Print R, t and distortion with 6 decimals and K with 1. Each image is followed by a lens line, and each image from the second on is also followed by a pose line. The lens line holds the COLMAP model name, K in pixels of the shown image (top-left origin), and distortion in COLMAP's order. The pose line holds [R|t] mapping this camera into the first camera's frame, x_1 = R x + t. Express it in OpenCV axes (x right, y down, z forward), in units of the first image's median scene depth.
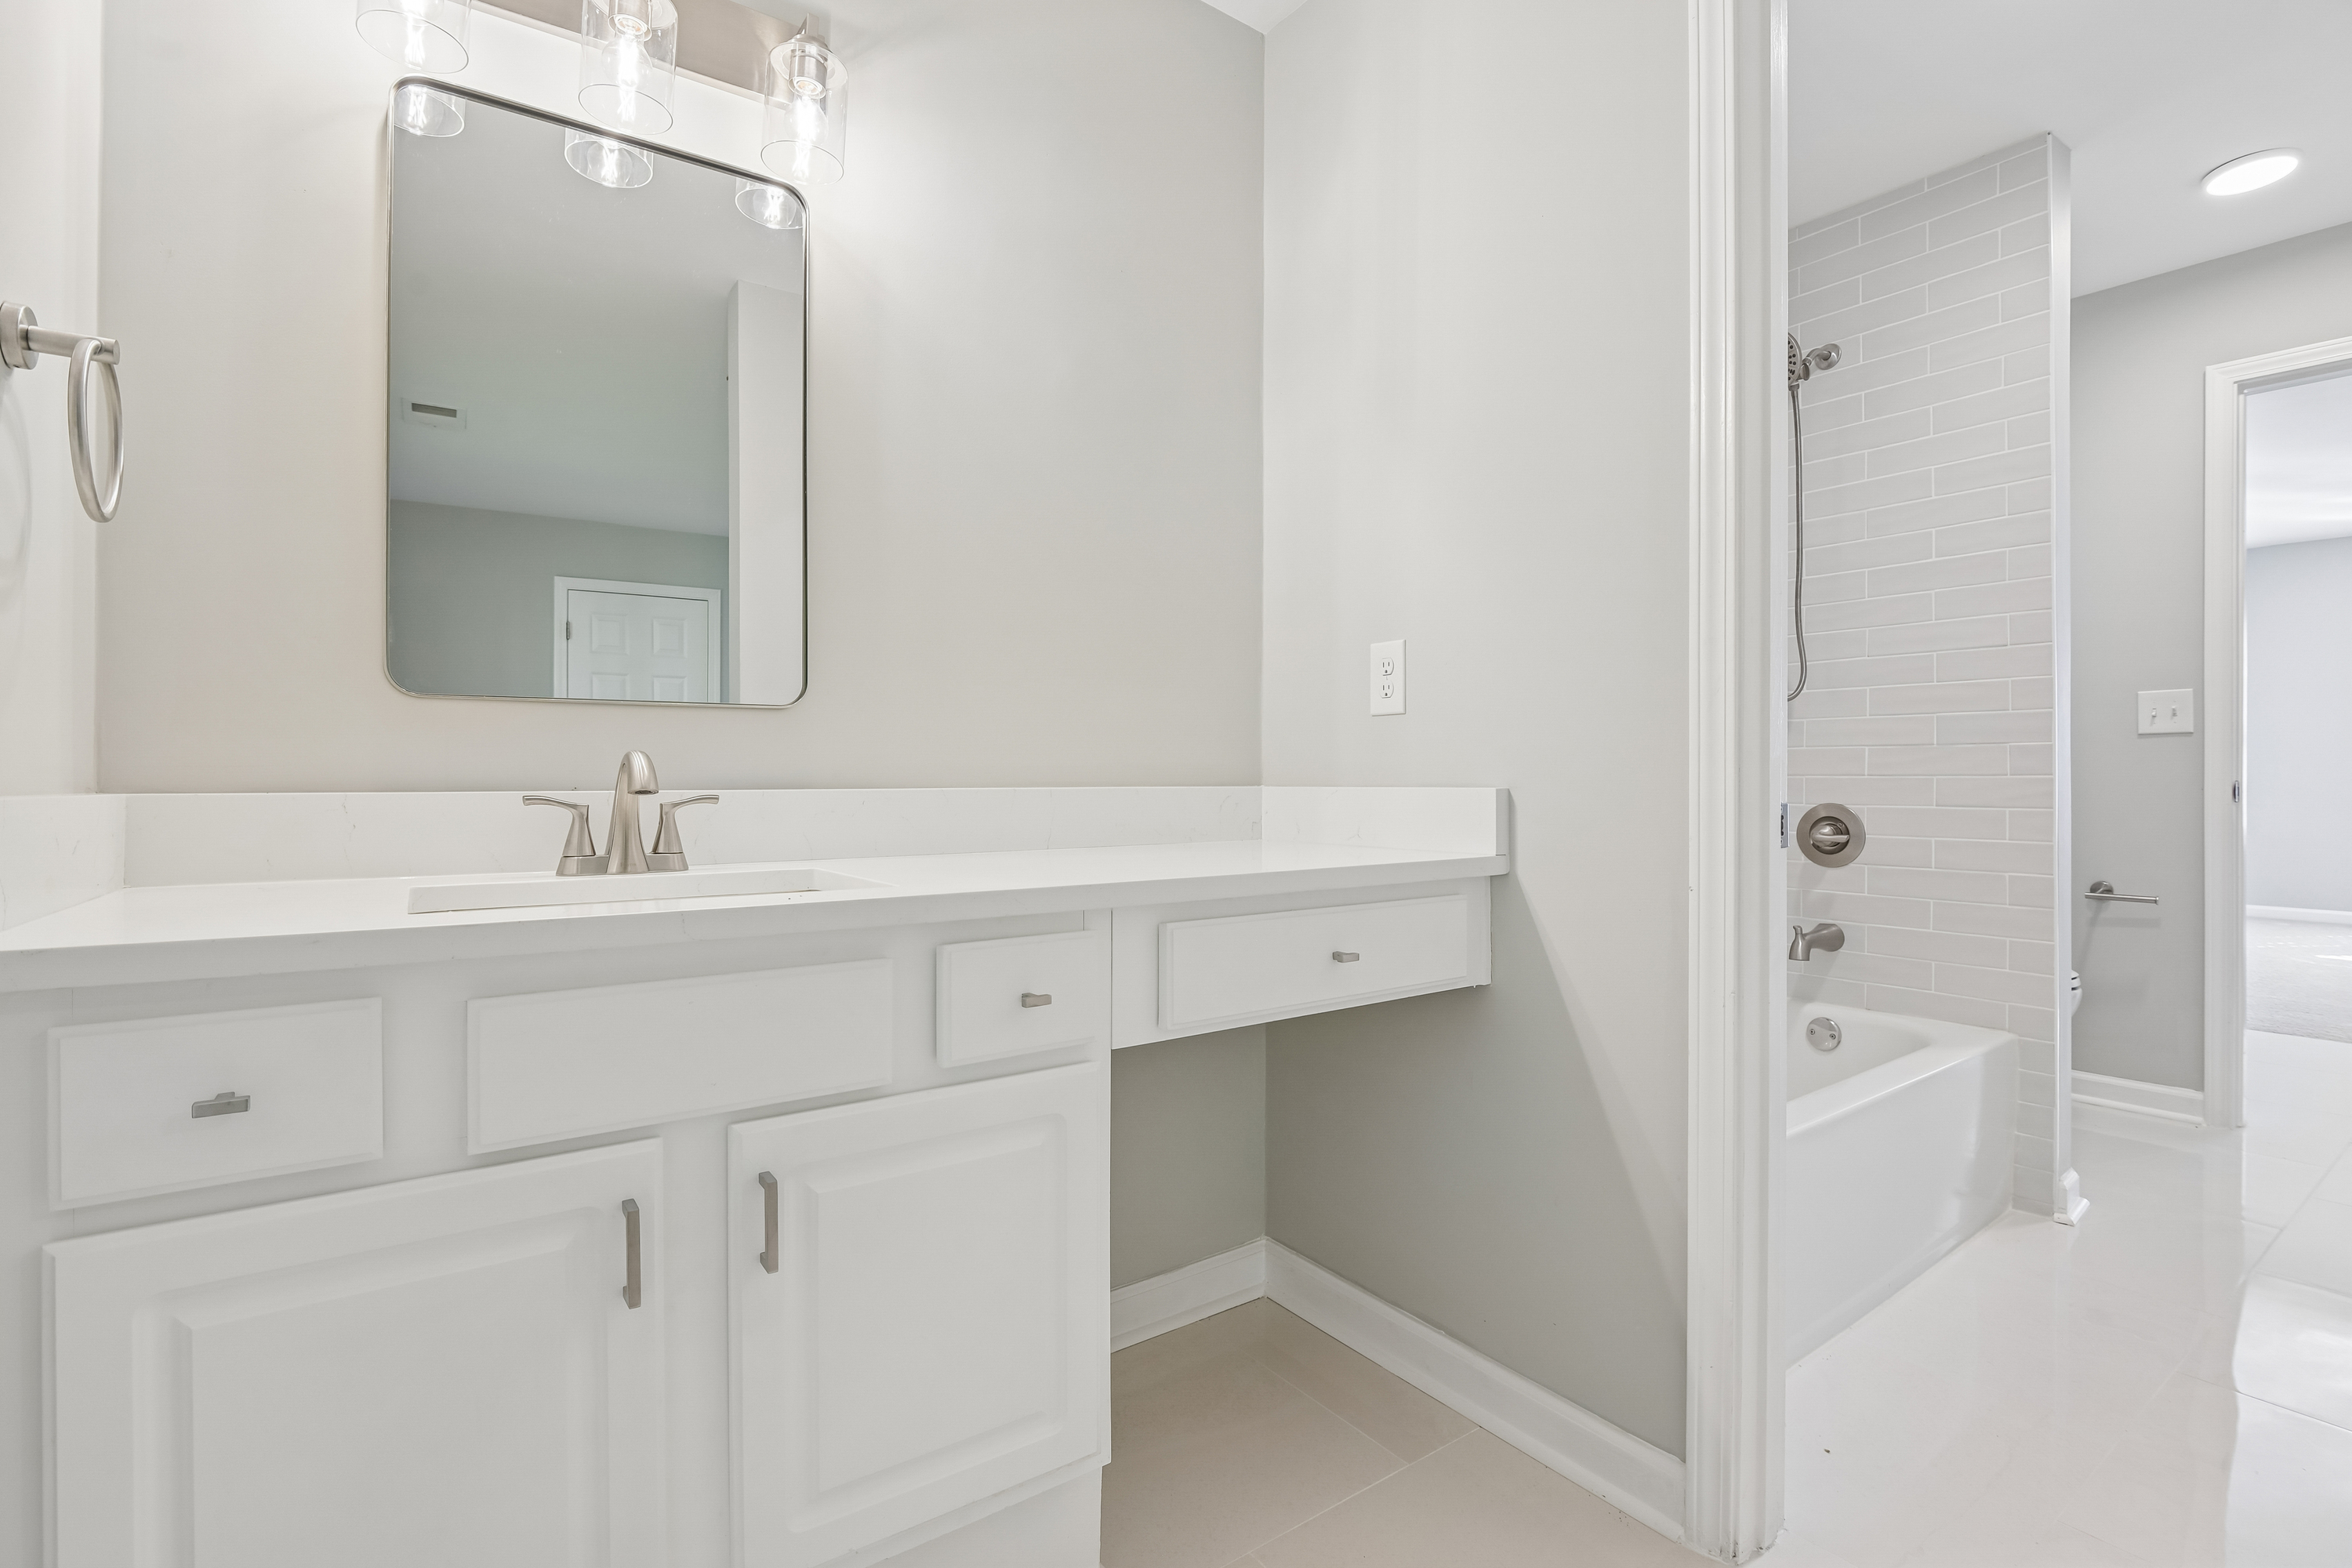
lens RADIAL K [[1072.5, 0, 1175.9], [0, 1072.5, 794.4], [0, 0, 1]] dist [-0.046130, -0.000228]
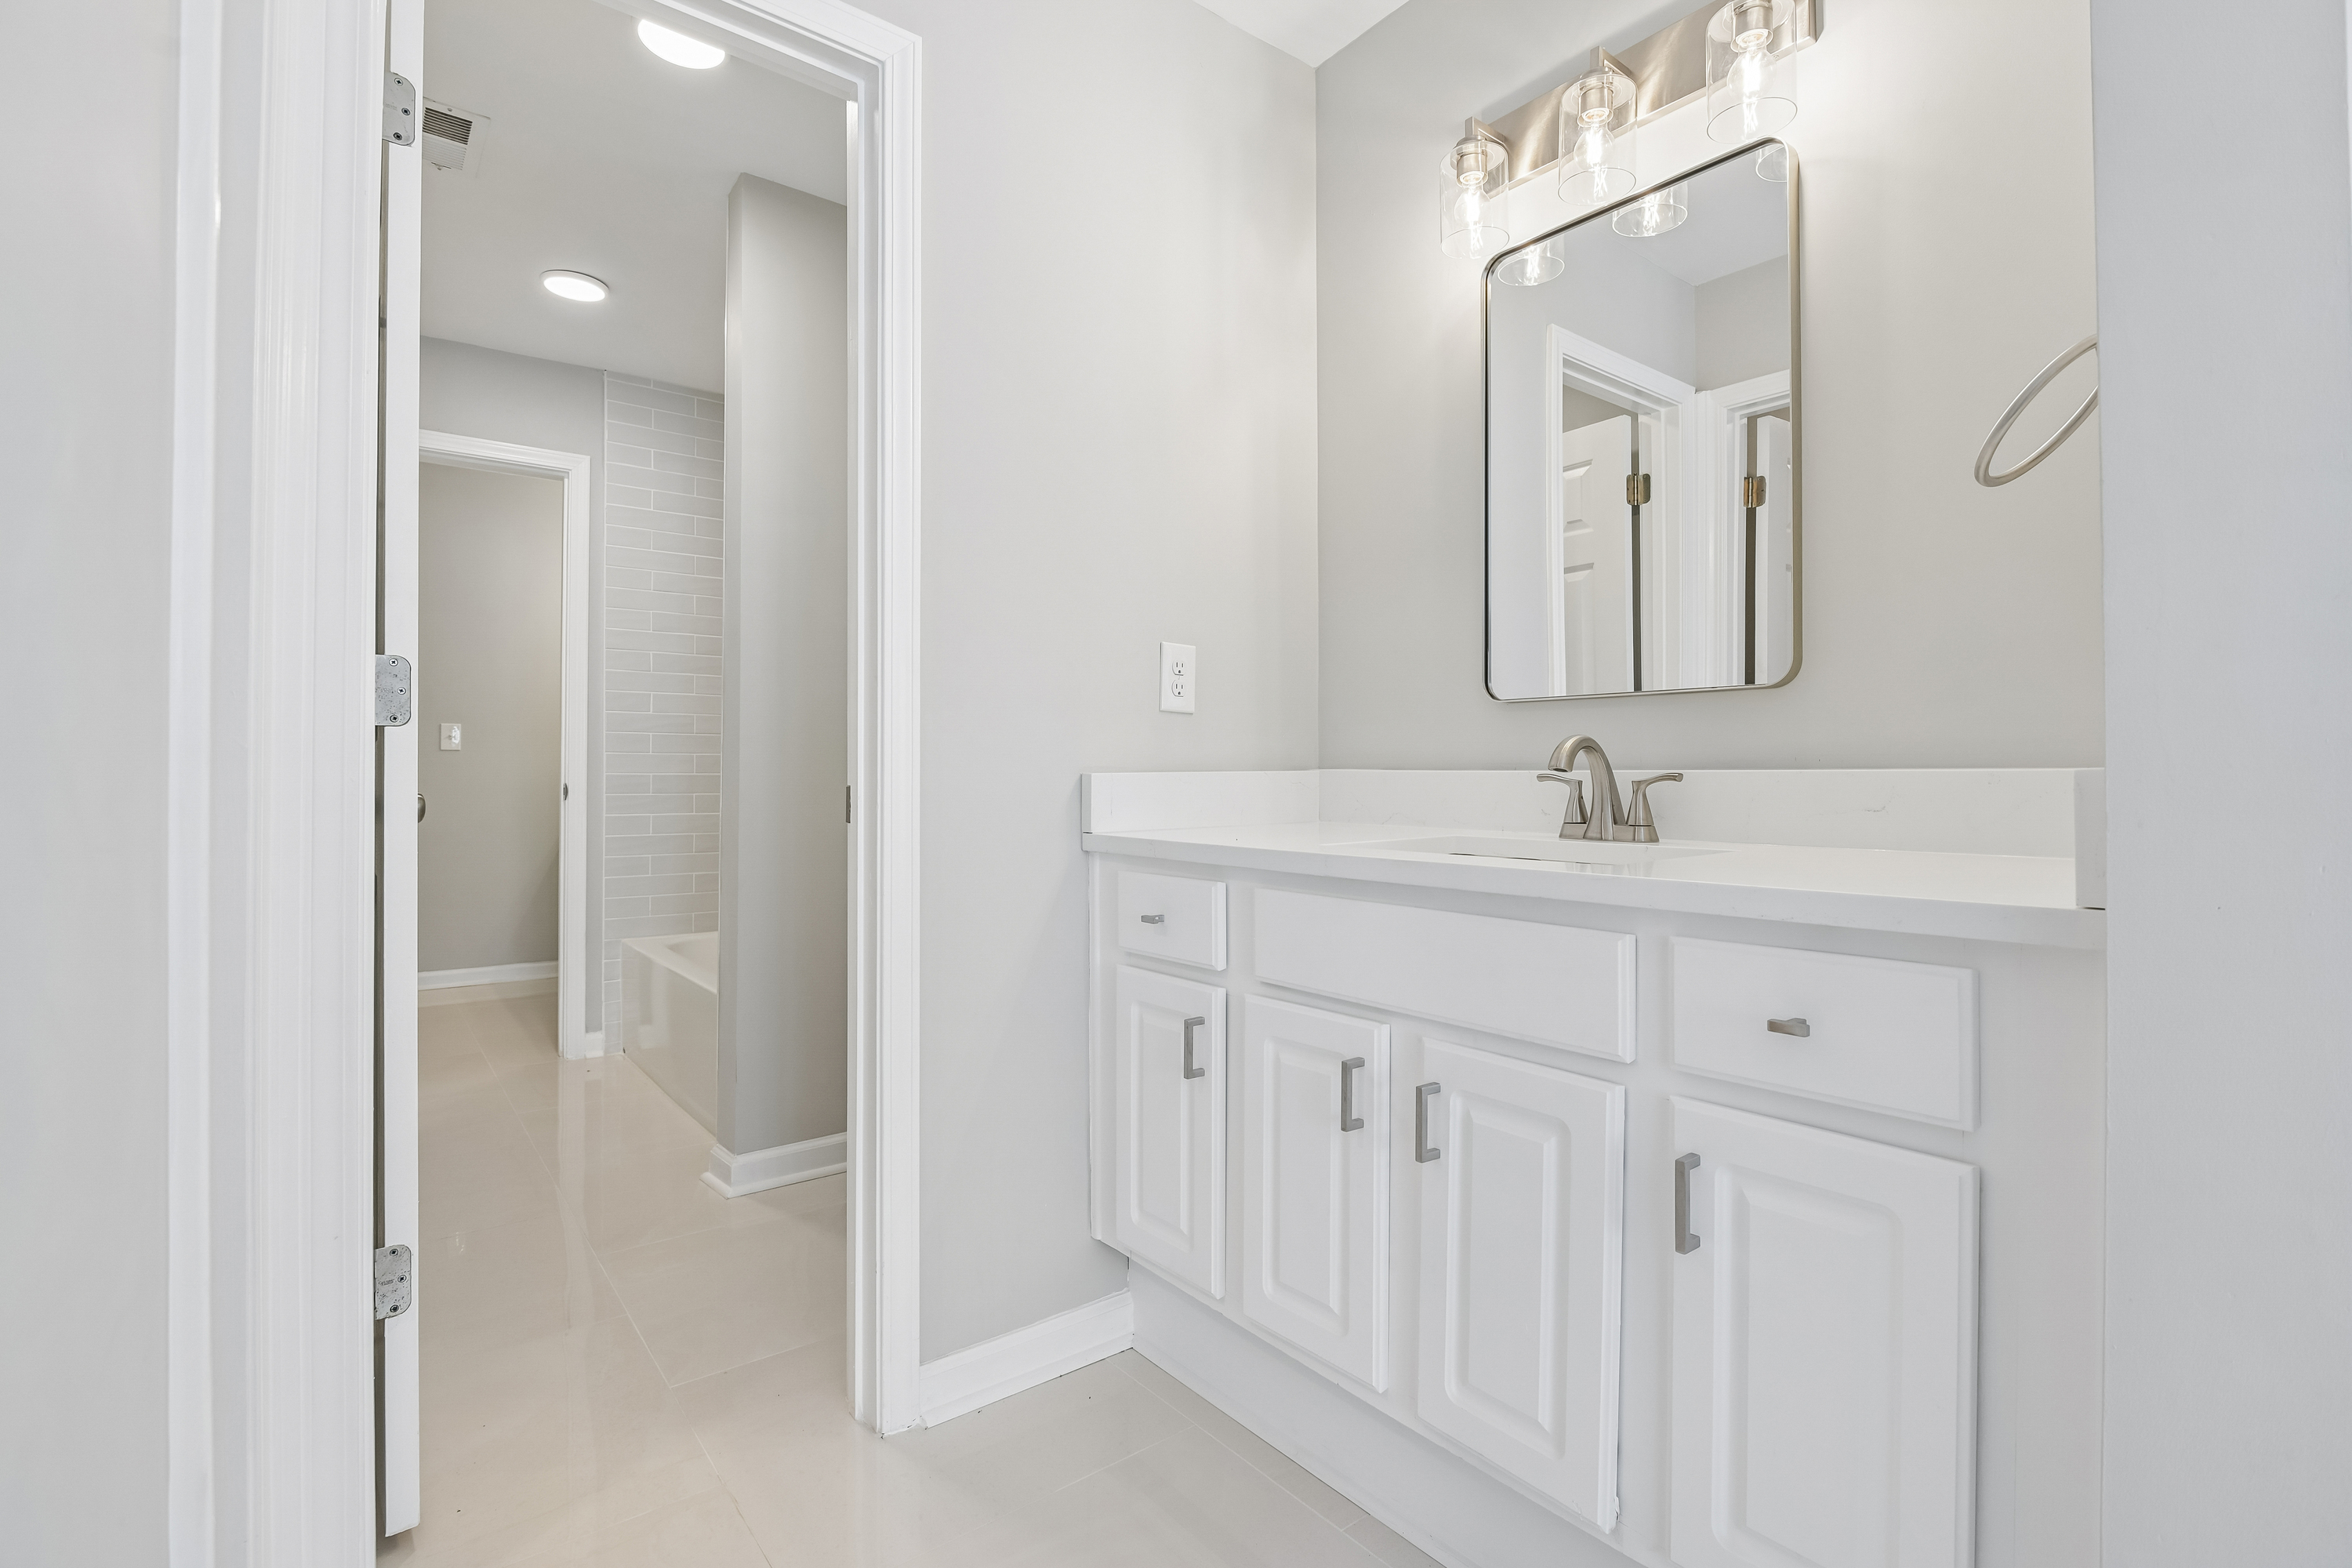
lens RADIAL K [[1086.5, 0, 1182.0], [0, 1086.5, 740.2], [0, 0, 1]] dist [-0.014371, -0.000345]
pose [[0.053134, -0.023348, -0.998314, 0.672482], [-0.001642, 0.999723, -0.023469, -0.008300], [0.998586, 0.002886, 0.053081, 0.473835]]
